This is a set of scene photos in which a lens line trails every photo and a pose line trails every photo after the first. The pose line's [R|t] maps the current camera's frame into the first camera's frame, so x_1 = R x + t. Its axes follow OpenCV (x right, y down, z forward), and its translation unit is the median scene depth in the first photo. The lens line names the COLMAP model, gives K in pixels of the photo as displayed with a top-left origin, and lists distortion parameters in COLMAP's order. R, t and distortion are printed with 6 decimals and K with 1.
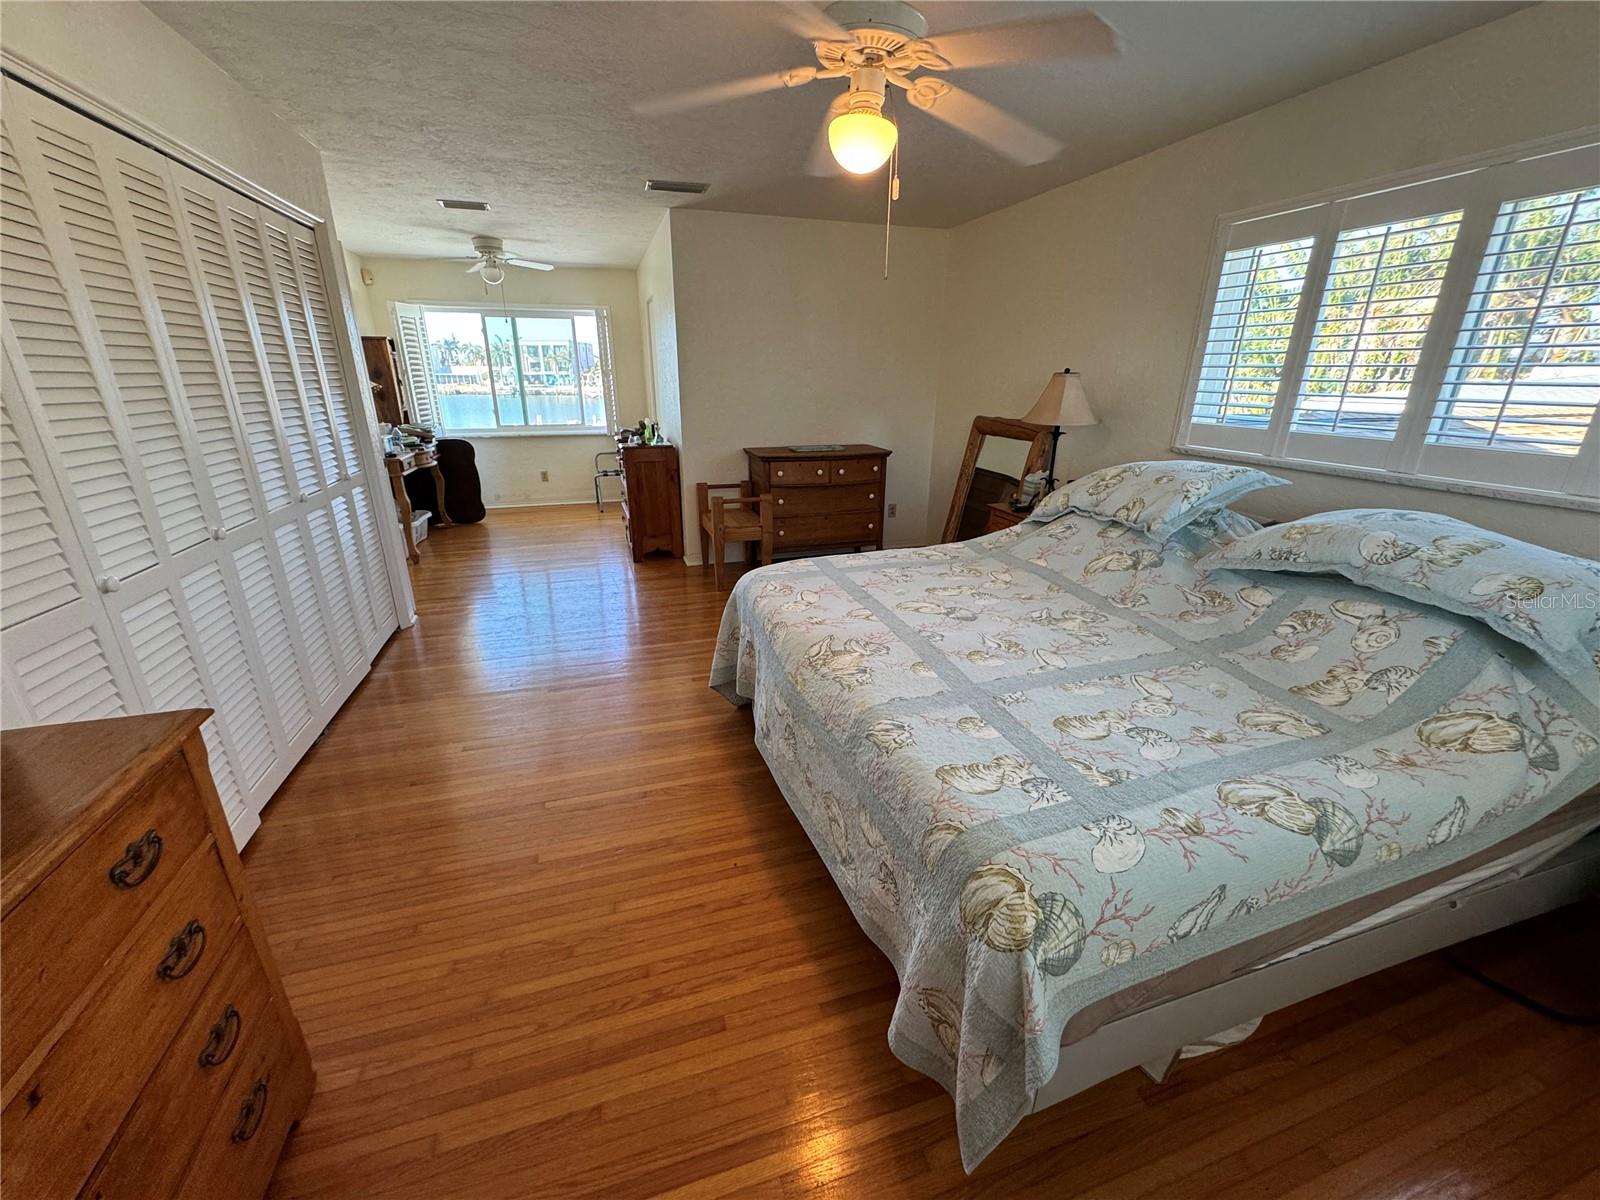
lens RADIAL K [[638.4, 0, 805.5], [0, 638.4, 601.6], [0, 0, 1]] dist [-0.001086, -0.000056]
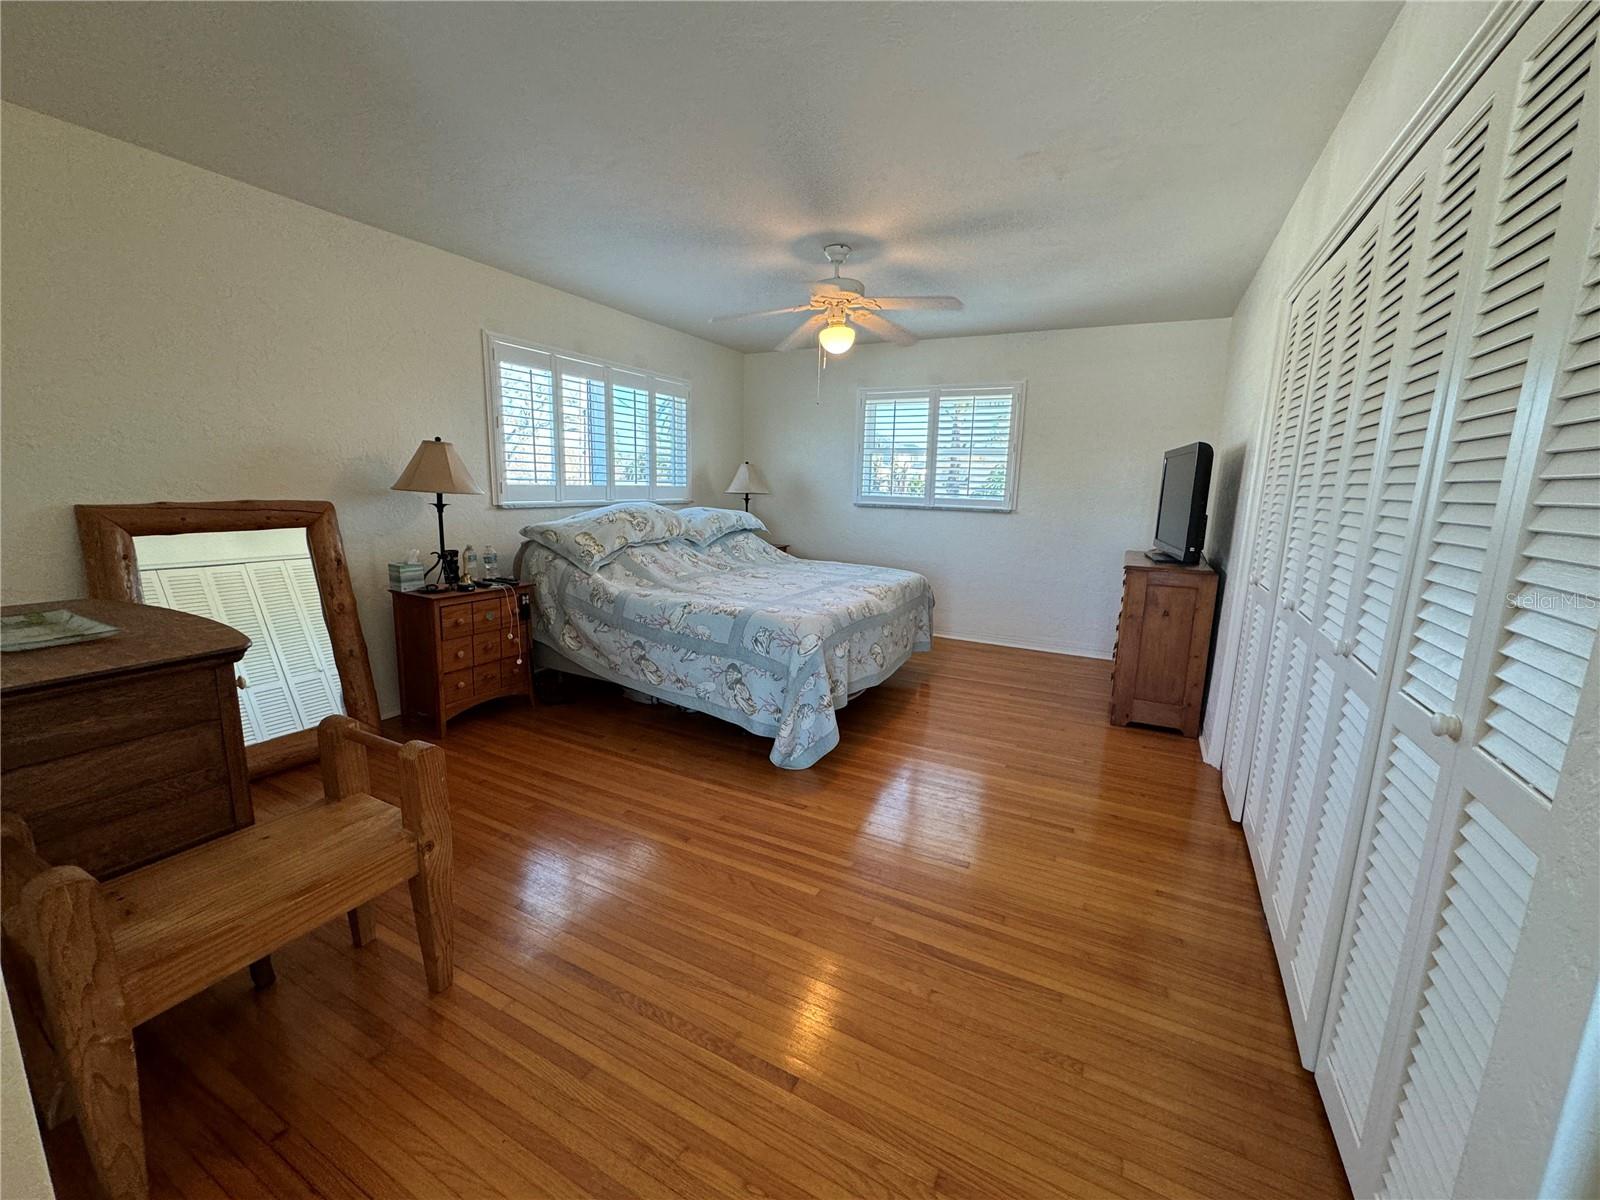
lens RADIAL K [[638.4, 0, 801.6], [0, 638.4, 595.4], [0, 0, 1]] dist [-0.001086, -0.000056]
pose [[-0.706805, -0.159479, 0.689198, -0.797383], [0.201291, 0.888643, 0.412063, -0.533541], [-0.678166, 0.429977, -0.595995, 1.578788]]
